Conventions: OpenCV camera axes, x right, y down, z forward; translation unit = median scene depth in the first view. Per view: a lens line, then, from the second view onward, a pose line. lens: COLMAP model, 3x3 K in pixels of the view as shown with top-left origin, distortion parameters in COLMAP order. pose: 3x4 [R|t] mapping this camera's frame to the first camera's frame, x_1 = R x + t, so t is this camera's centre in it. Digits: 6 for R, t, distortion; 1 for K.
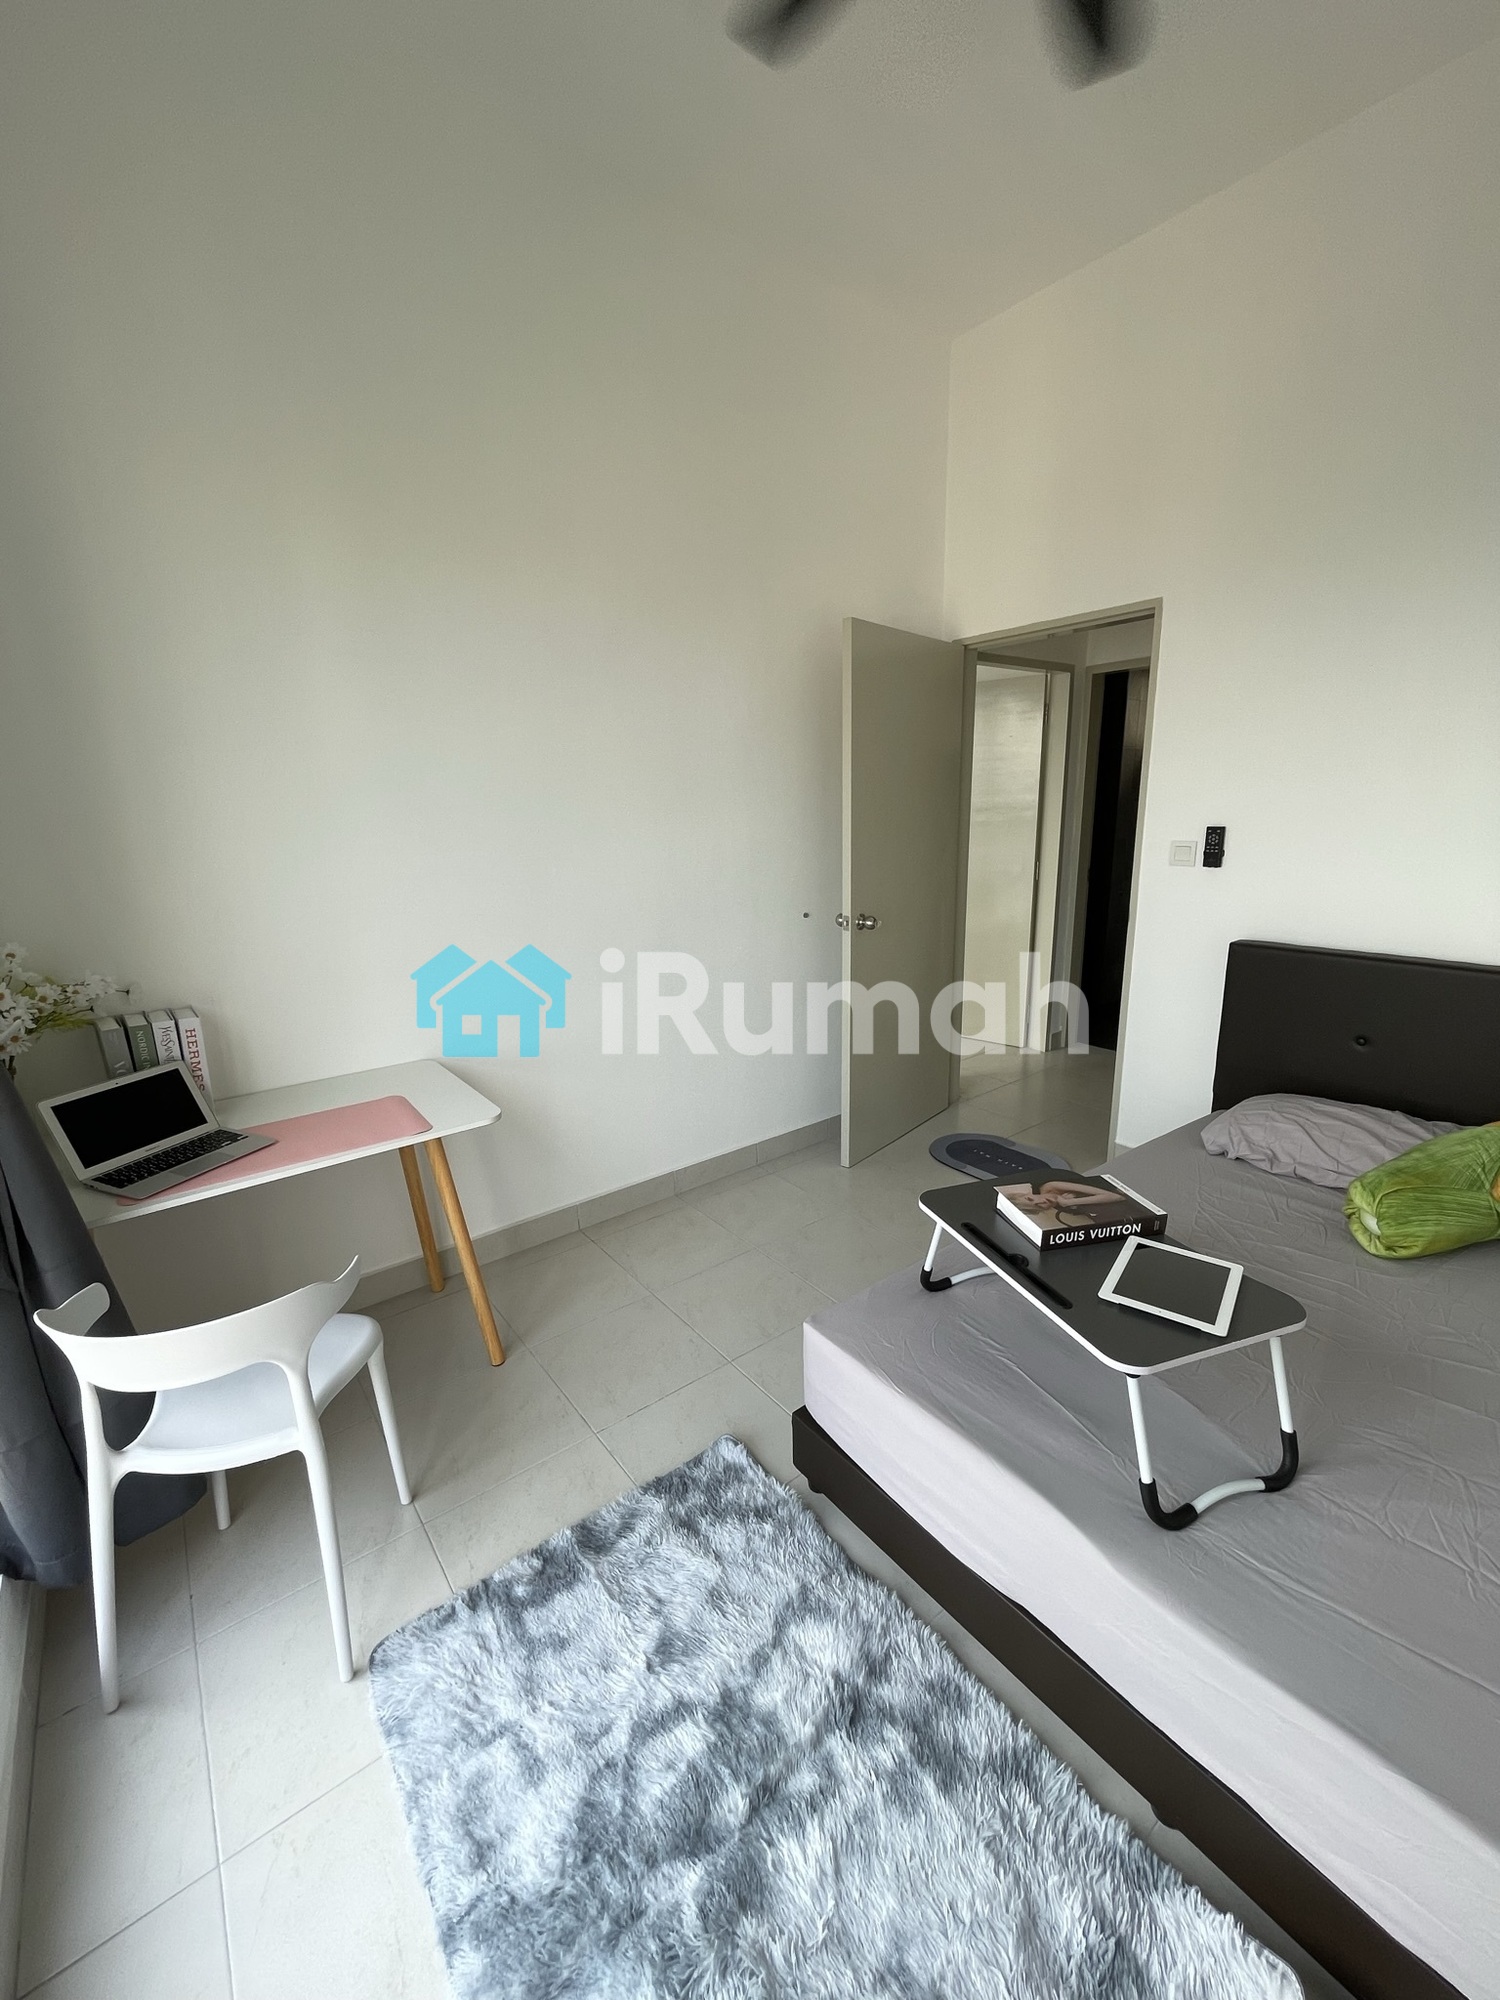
lens RADIAL K [[813.1, 0, 743.5], [0, 813.1, 994.7], [0, 0, 1]] dist [-0.002382, 0.000101]
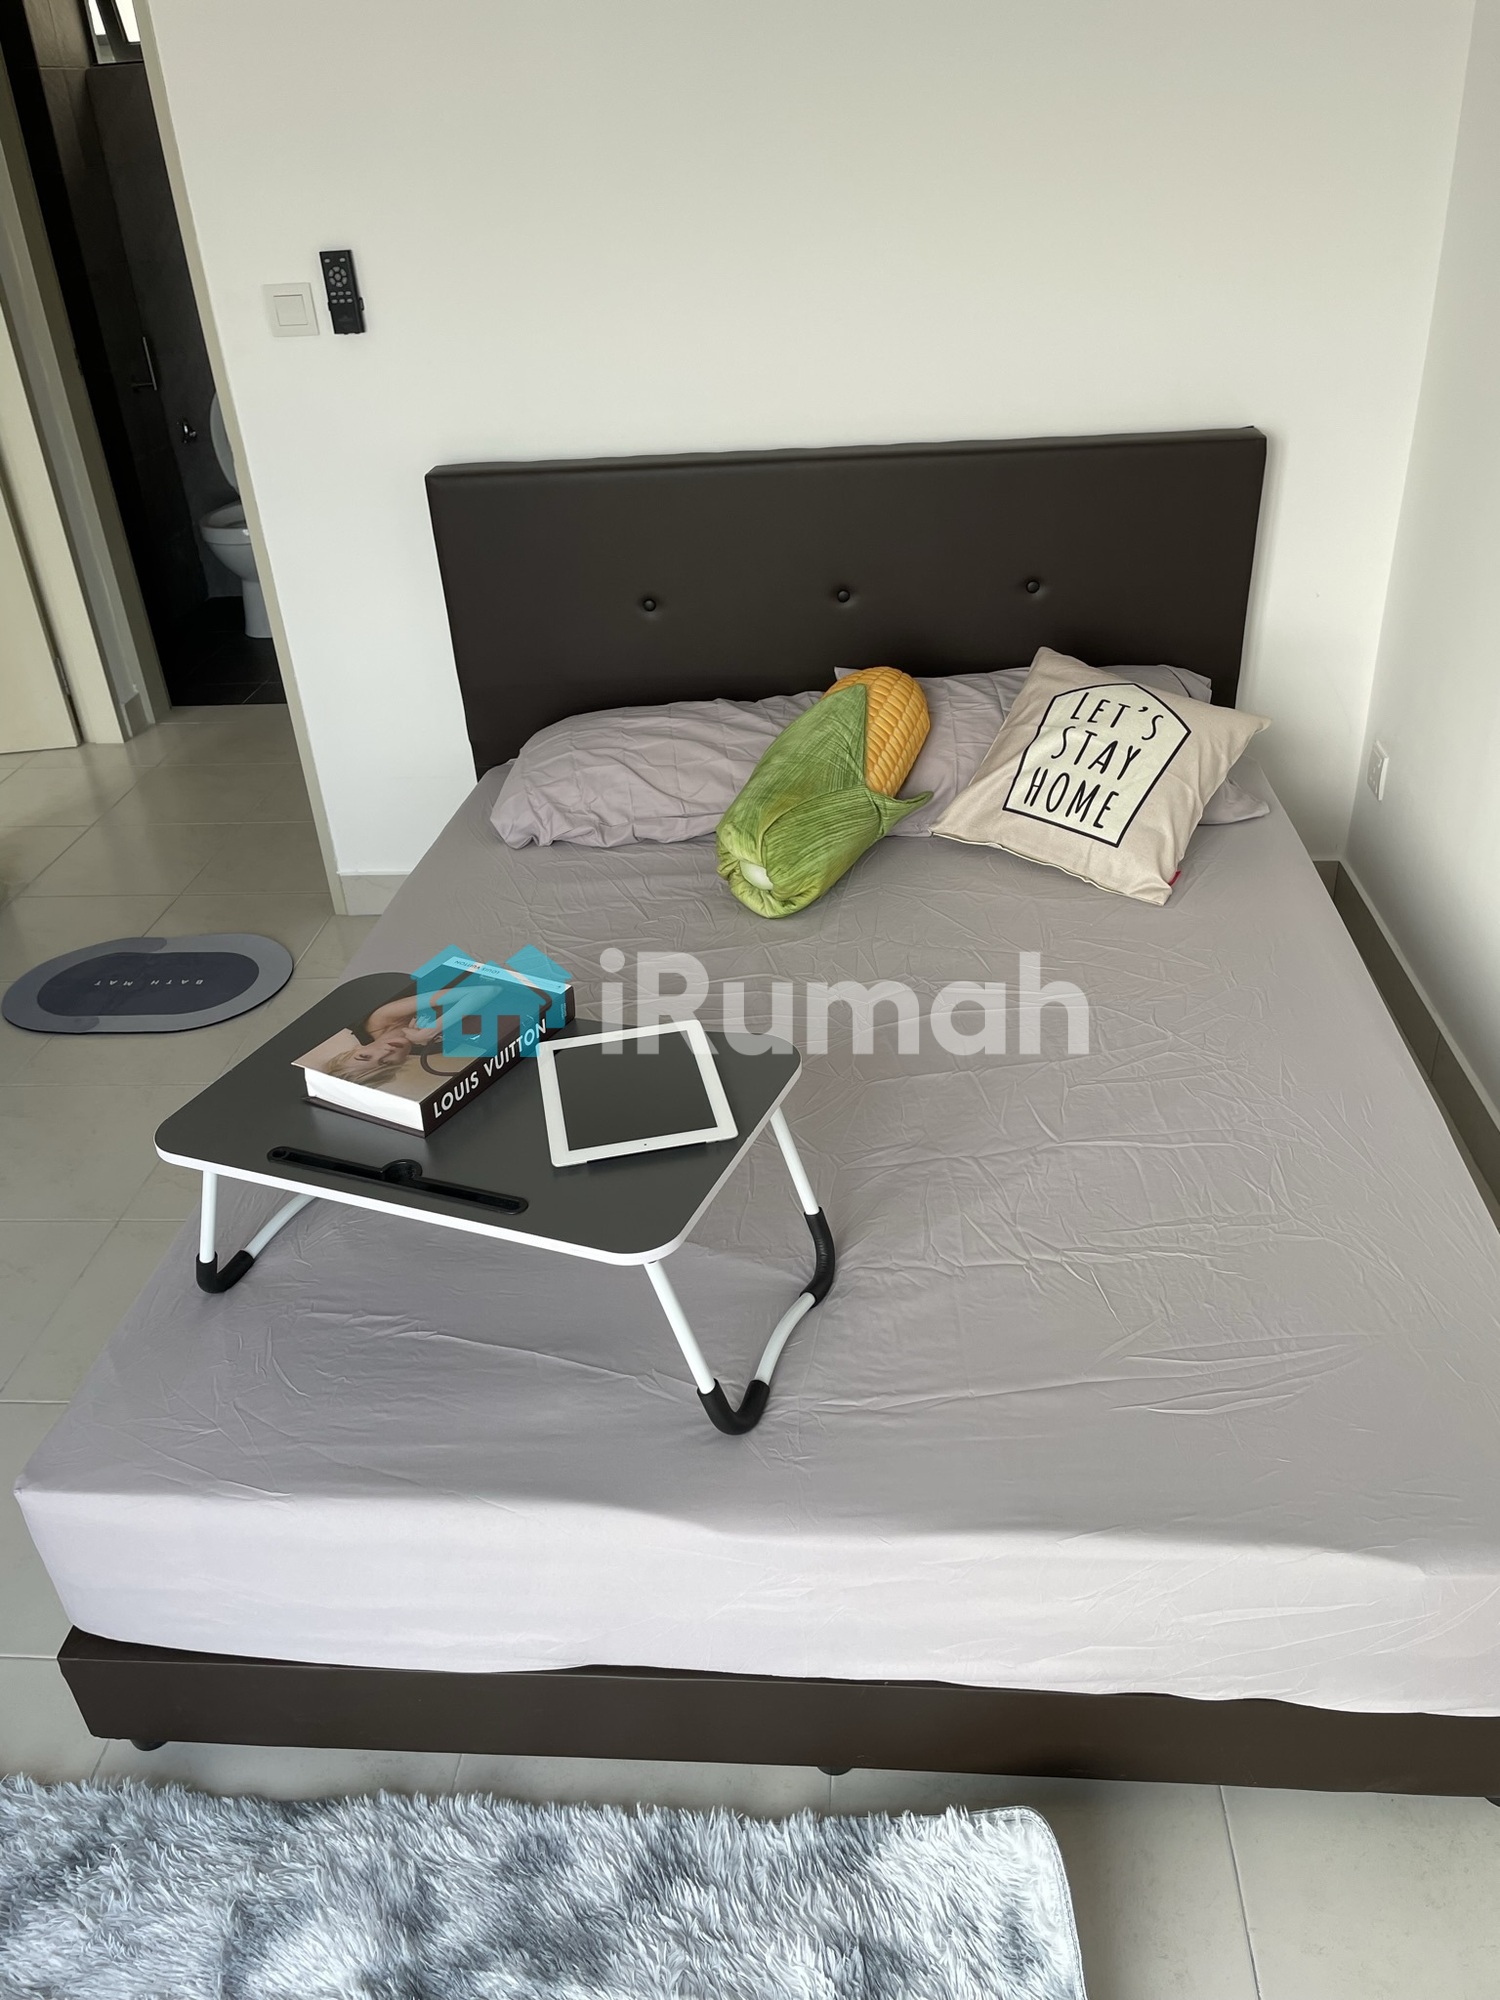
lens RADIAL K [[1528.8, 0, 755.2], [0, 1528.8, 982.7], [0, 0, 1]] dist [0.073385, -0.095366]
pose [[0.669683, -0.382437, 0.636605, -0.110716], [0.213510, 0.920169, 0.328181, -0.077324], [-0.711293, -0.083856, 0.697876, 0.113426]]
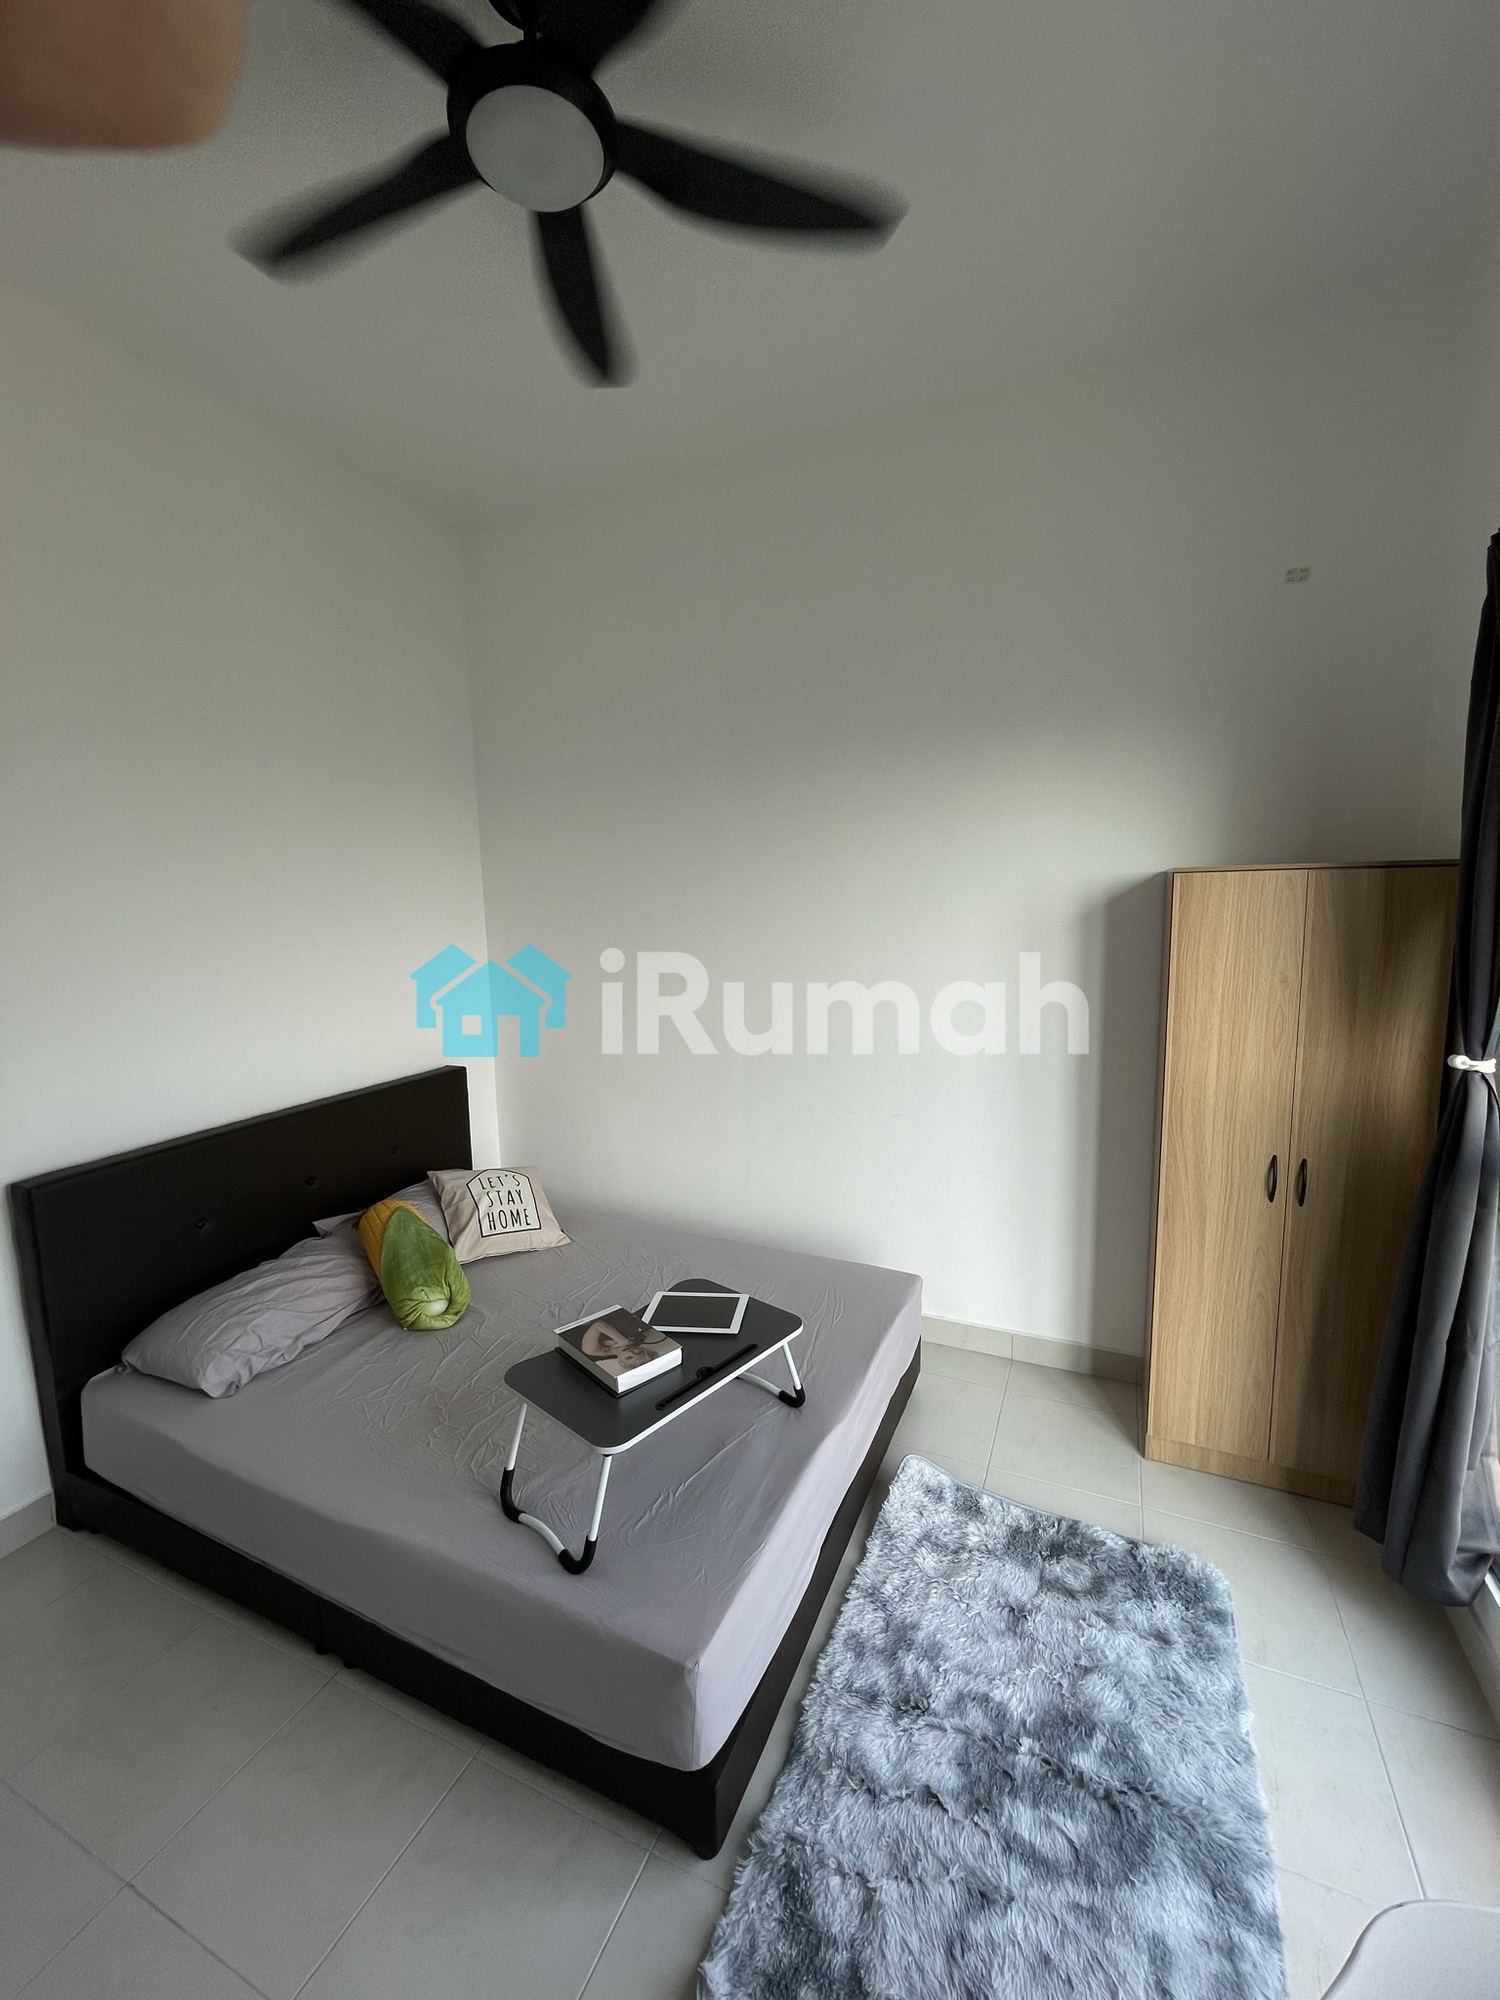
lens RADIAL K [[813.1, 0, 751.0], [0, 813.1, 997.2], [0, 0, 1]] dist [-0.002382, 0.000101]
pose [[-0.478650, -0.075149, 0.874784, -0.670714], [0.237103, 0.948250, 0.211195, -0.415237], [-0.845385, 0.308502, -0.436062, 1.250192]]
